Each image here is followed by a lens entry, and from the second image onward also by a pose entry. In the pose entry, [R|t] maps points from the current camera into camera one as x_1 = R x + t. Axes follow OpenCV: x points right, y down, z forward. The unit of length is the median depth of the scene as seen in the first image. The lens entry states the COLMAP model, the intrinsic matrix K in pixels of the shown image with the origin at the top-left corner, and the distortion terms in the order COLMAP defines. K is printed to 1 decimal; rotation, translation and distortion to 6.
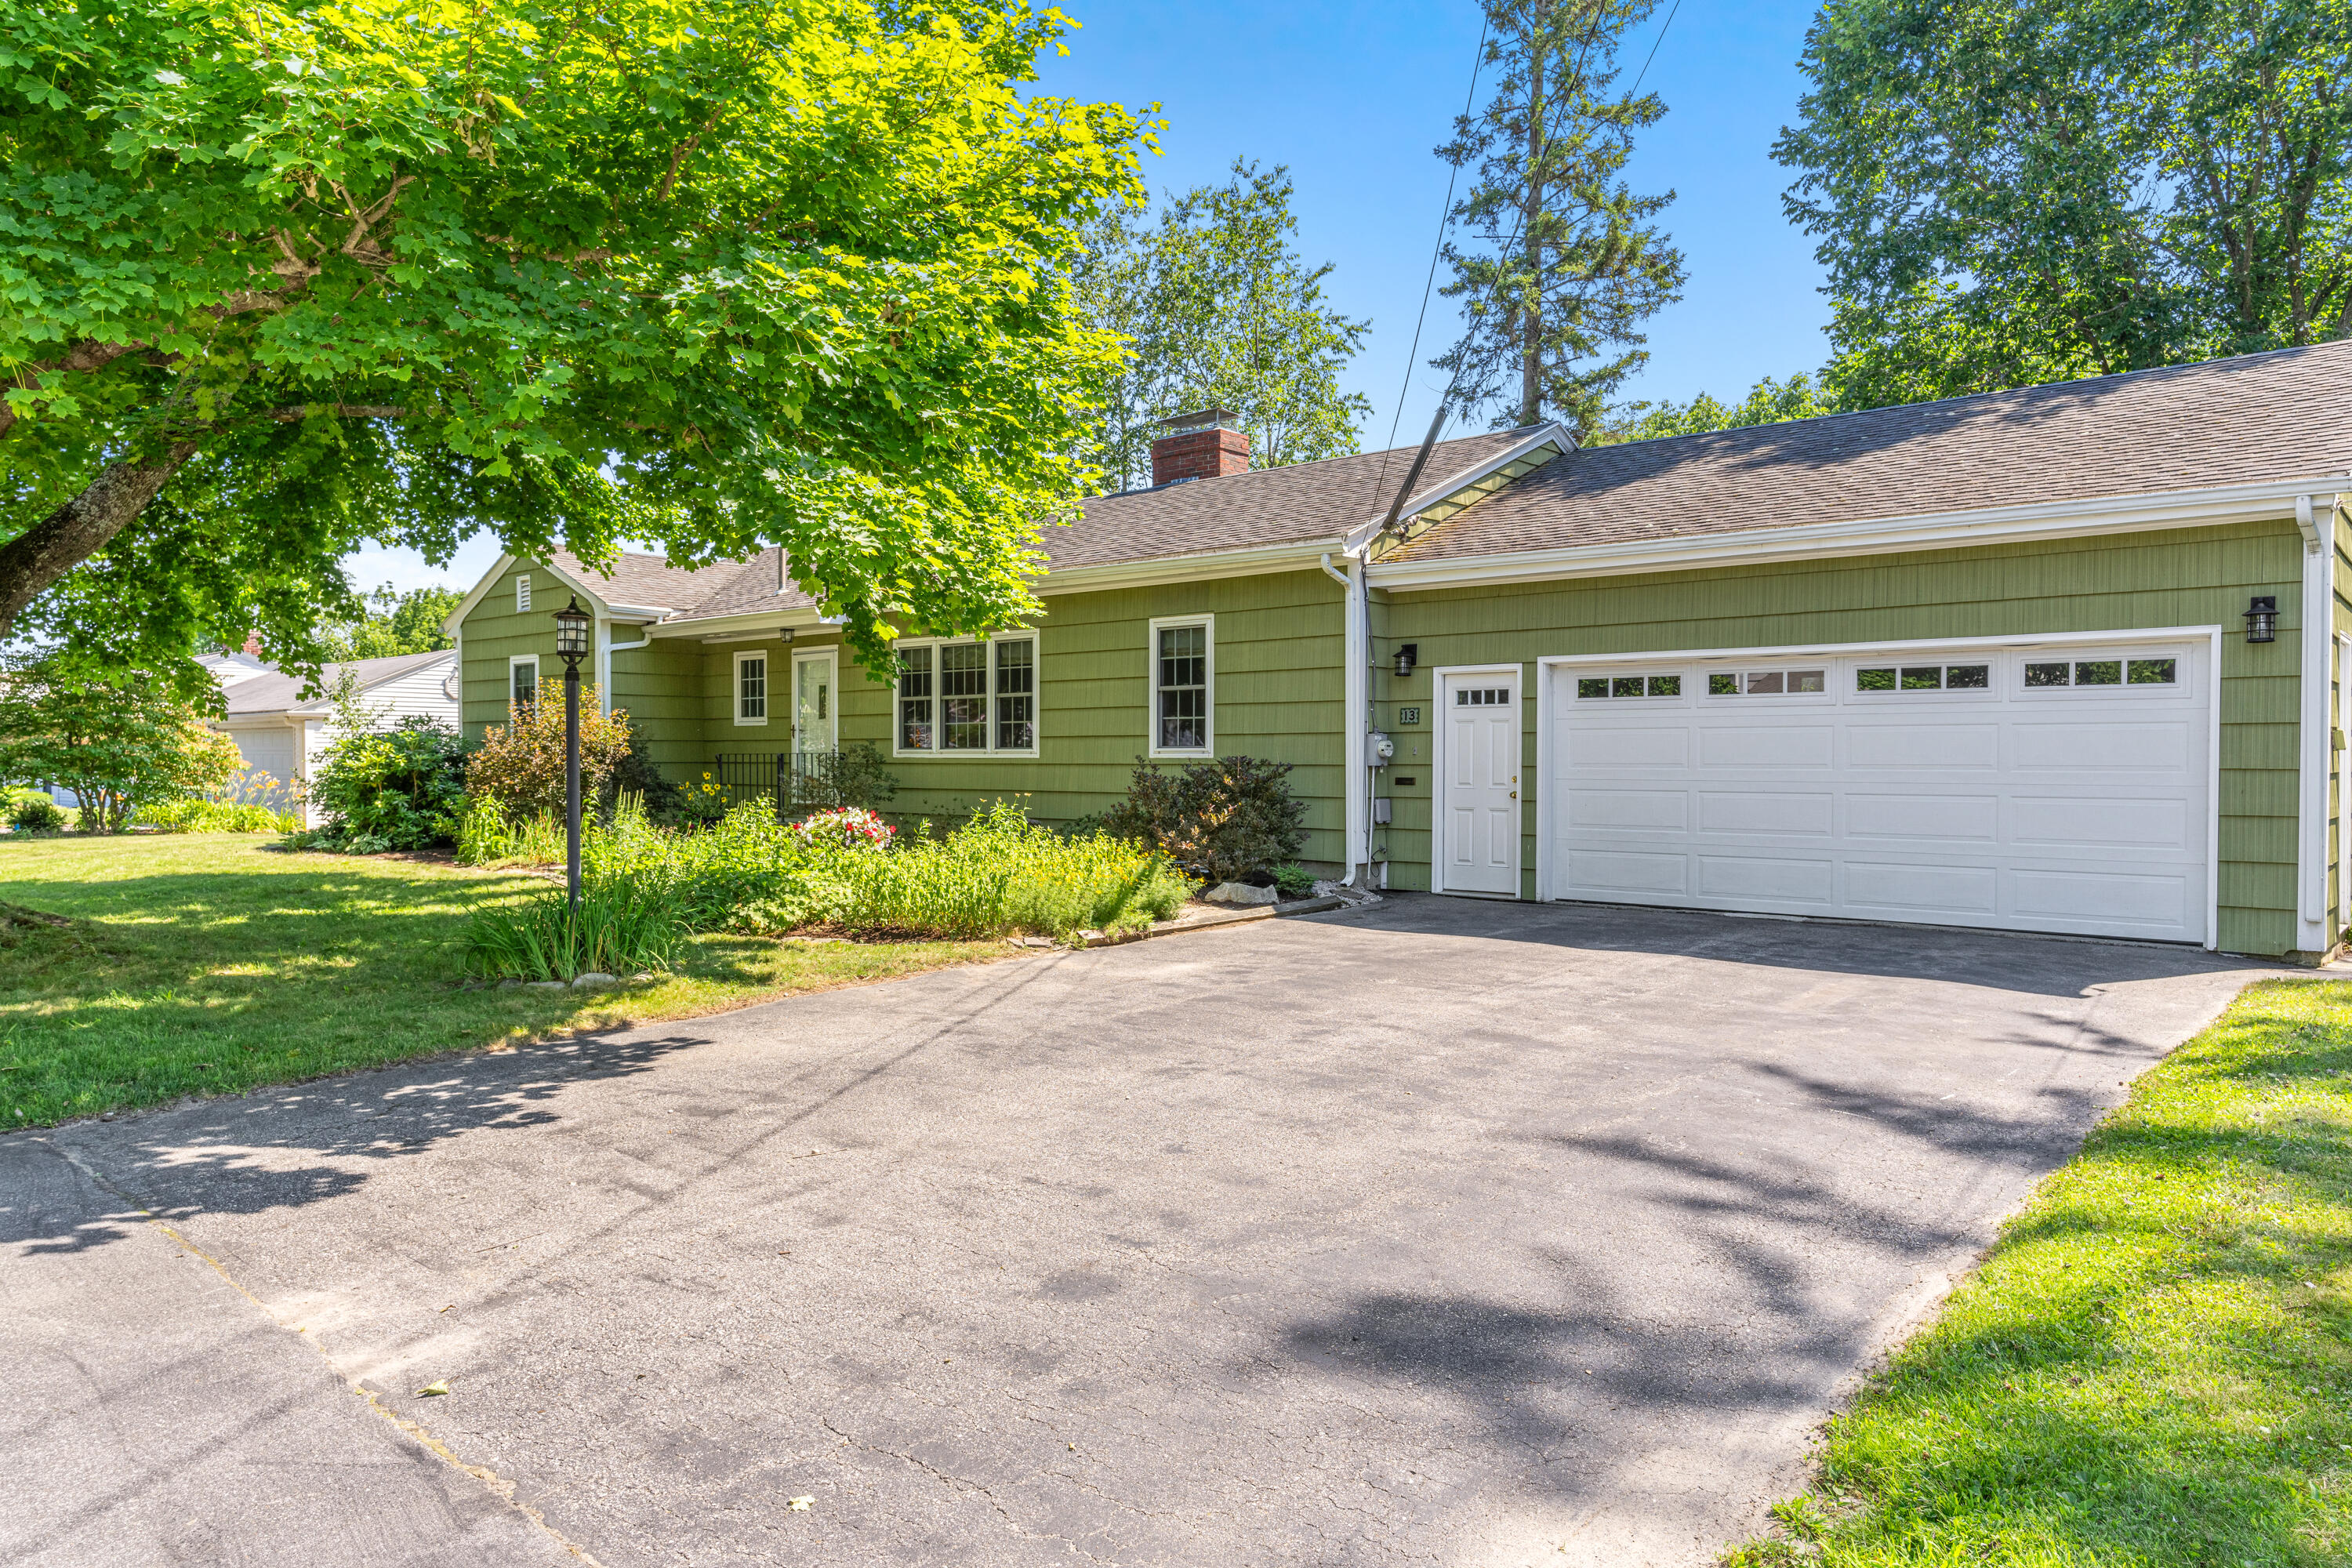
lens RADIAL K [[1553.1, 0, 1176.0], [0, 1553.1, 784.0], [0, 0, 1]] dist [0.001817, 0.001186]
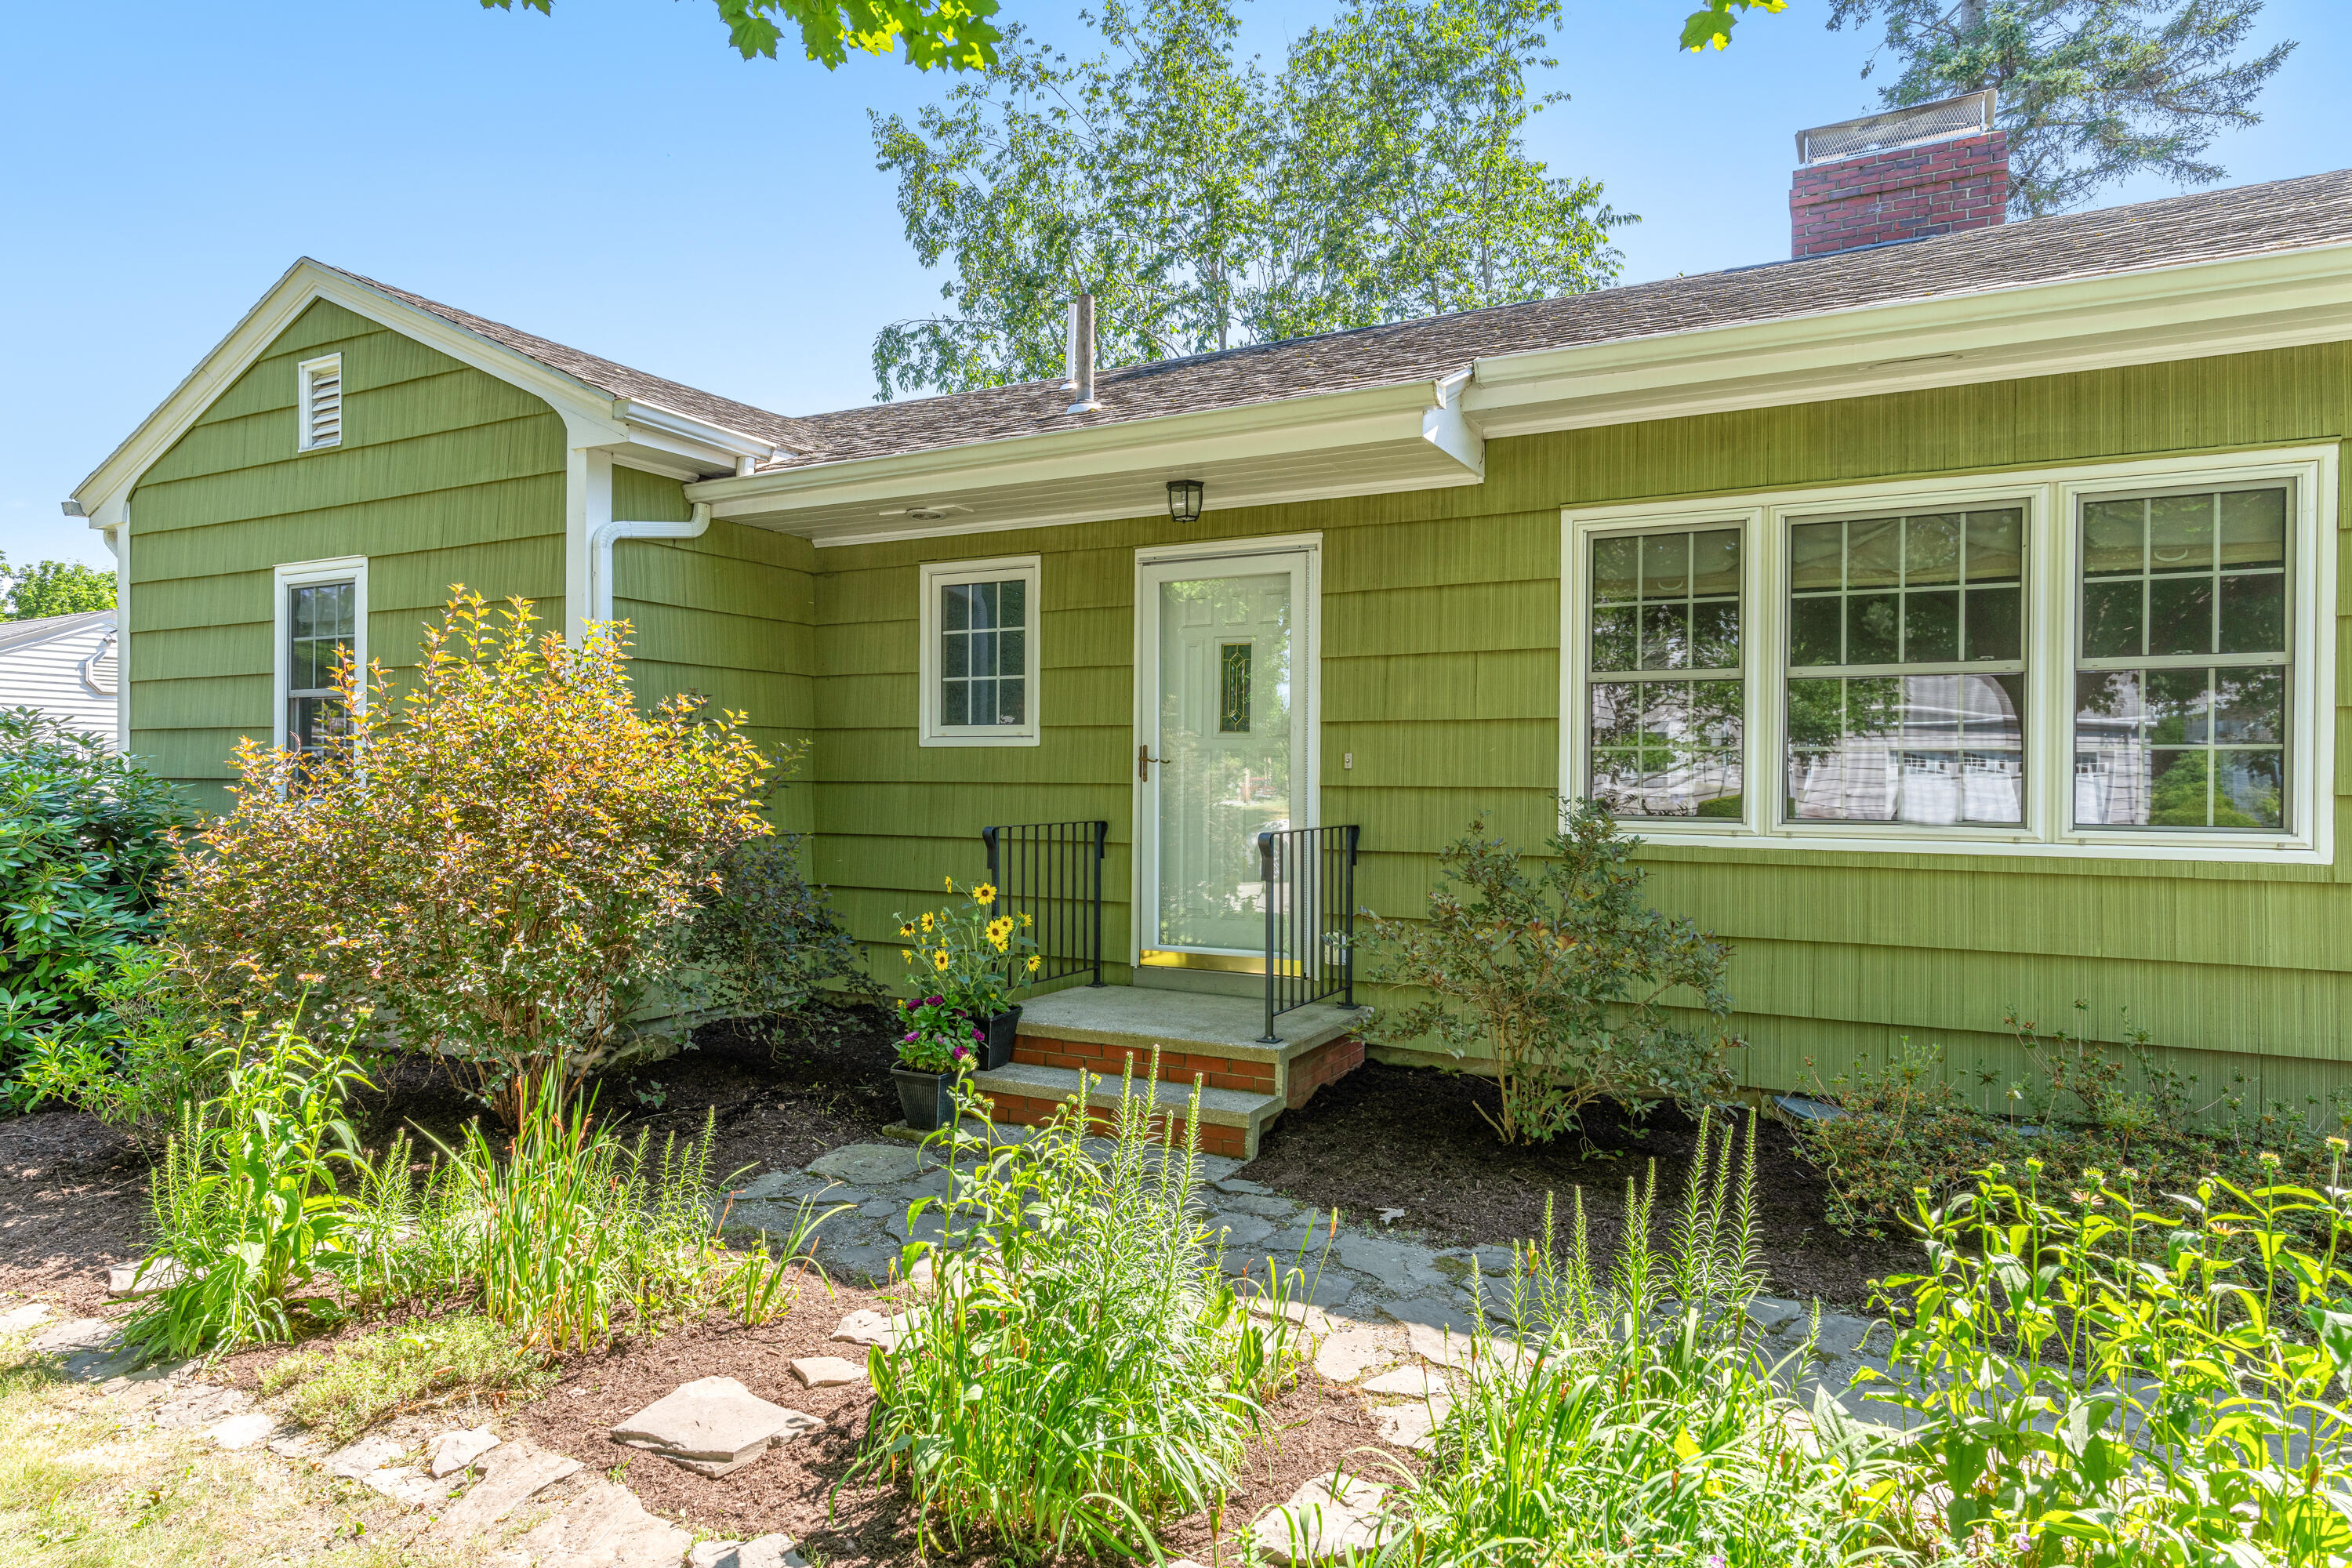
lens RADIAL K [[1307.4, 0, 1176.0], [0, 1307.4, 784.0], [0, 0, 1]] dist [-0.001687, -0.000024]
pose [[0.967587, 0.005268, 0.252484, -0.323408], [-0.002169, 0.999919, -0.012548, -0.025015], [-0.252529, 0.011594, 0.967520, 0.691163]]
